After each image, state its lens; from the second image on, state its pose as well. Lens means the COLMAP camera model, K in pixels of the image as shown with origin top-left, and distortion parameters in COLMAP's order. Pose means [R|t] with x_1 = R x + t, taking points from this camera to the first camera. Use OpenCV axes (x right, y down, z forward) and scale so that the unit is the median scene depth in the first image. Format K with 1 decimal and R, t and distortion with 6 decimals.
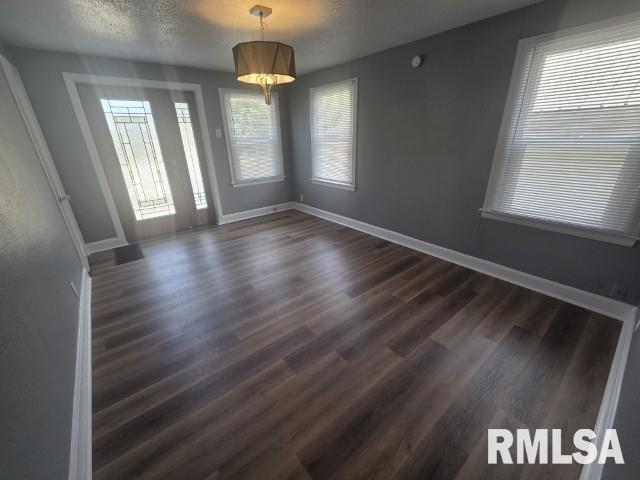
lens RADIAL K [[256.5, 0, 323.6], [0, 256.5, 238.9], [0, 0, 1]] dist [0.001047, -0.000006]
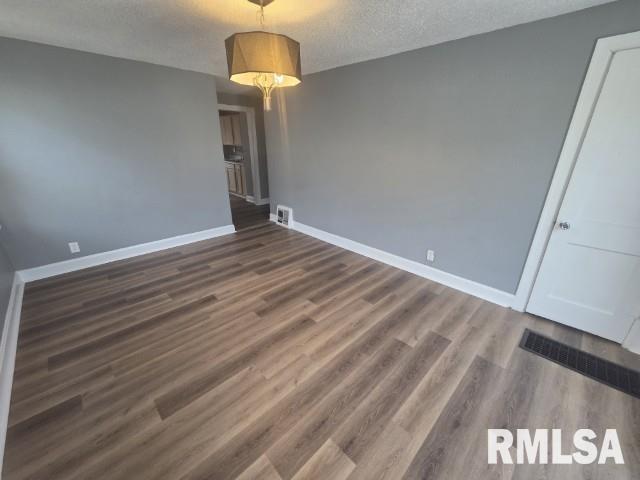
lens RADIAL K [[263.2, 0, 320.0], [0, 263.2, 240.0], [0, 0, 1]] dist [-0.000439, -0.000176]
pose [[-0.996500, 0.043311, -0.071504, -0.200915], [-0.017411, 0.729043, 0.684246, -0.532156], [0.081765, 0.683096, -0.725737, 1.270608]]
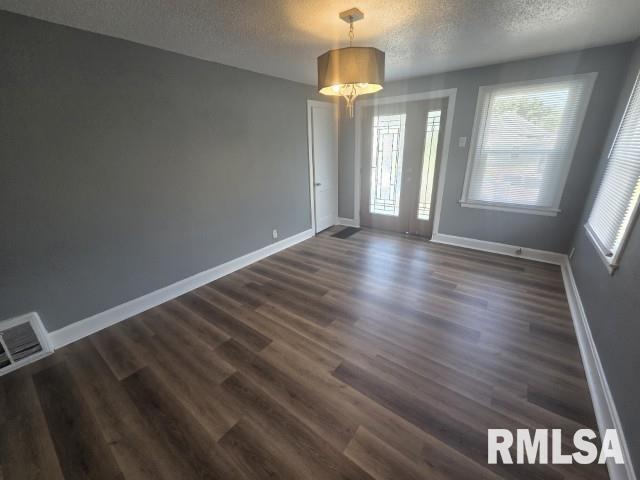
lens RADIAL K [[263.2, 0, 320.0], [0, 263.2, 240.0], [0, 0, 1]] dist [-0.000439, -0.000176]
pose [[0.233038, 0.344269, -0.909490, 0.494793], [-0.351436, 0.901847, 0.251328, -0.219346], [0.906745, 0.261058, 0.331153, 0.470387]]
